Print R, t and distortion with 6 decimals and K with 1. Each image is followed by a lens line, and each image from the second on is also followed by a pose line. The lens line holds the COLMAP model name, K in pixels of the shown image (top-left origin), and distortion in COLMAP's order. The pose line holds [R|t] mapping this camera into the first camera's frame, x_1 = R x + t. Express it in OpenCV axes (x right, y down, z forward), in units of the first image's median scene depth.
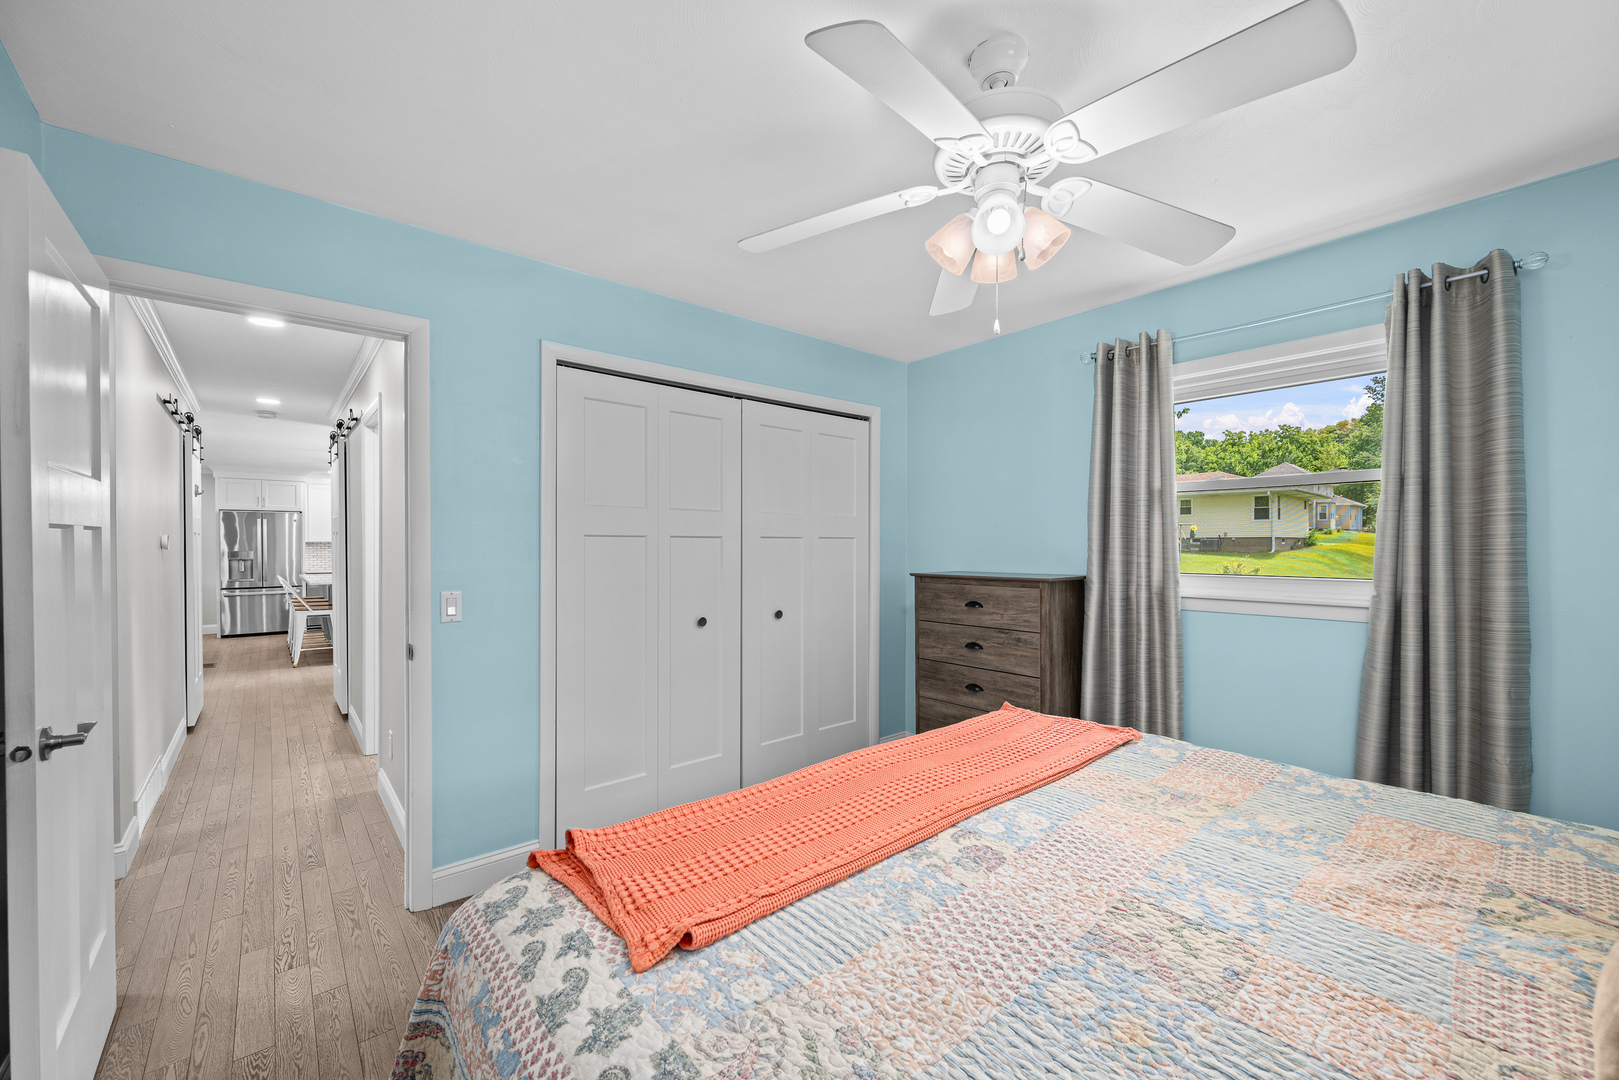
lens RADIAL K [[637.0, 0, 815.9], [0, 637.0, 547.5], [0, 0, 1]] dist [-0.000067, -0.000348]
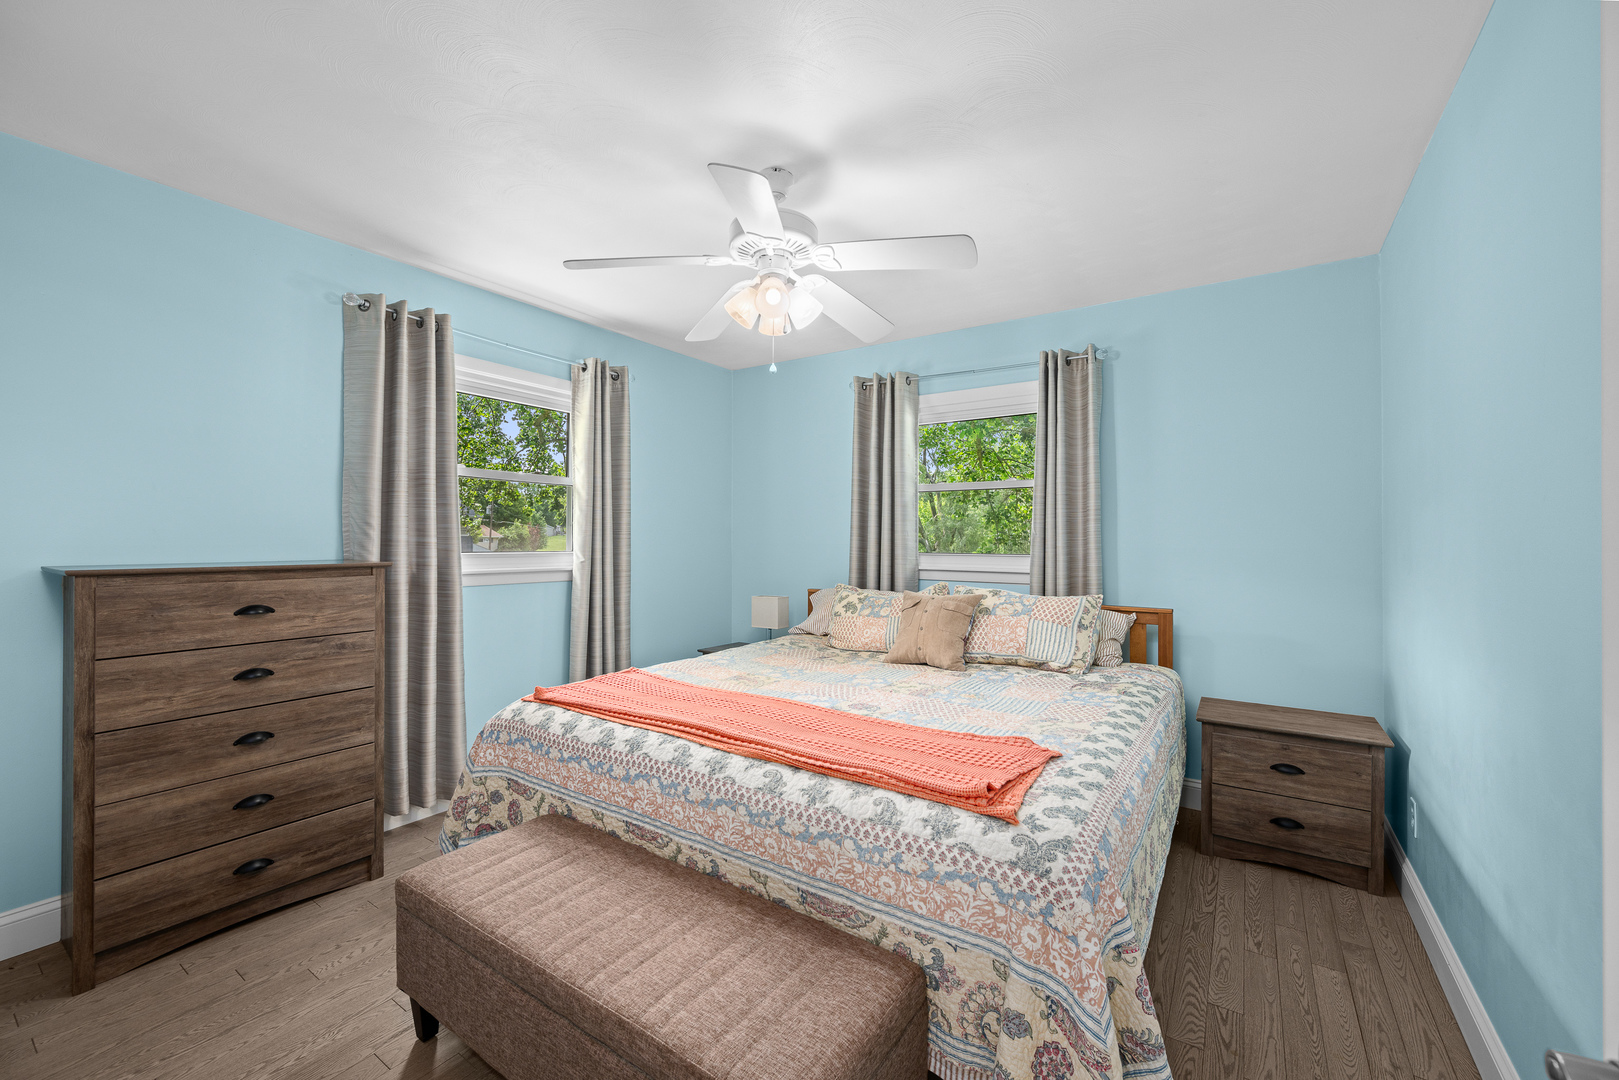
lens RADIAL K [[637.0, 0, 815.0], [0, 637.0, 536.1], [0, 0, 1]] dist [-0.000067, -0.000348]
pose [[-0.261450, 0.001389, 0.965216, -0.549627], [-0.003236, 0.999992, -0.002316, 0.013772], [-0.965212, -0.003729, -0.261443, 0.639745]]
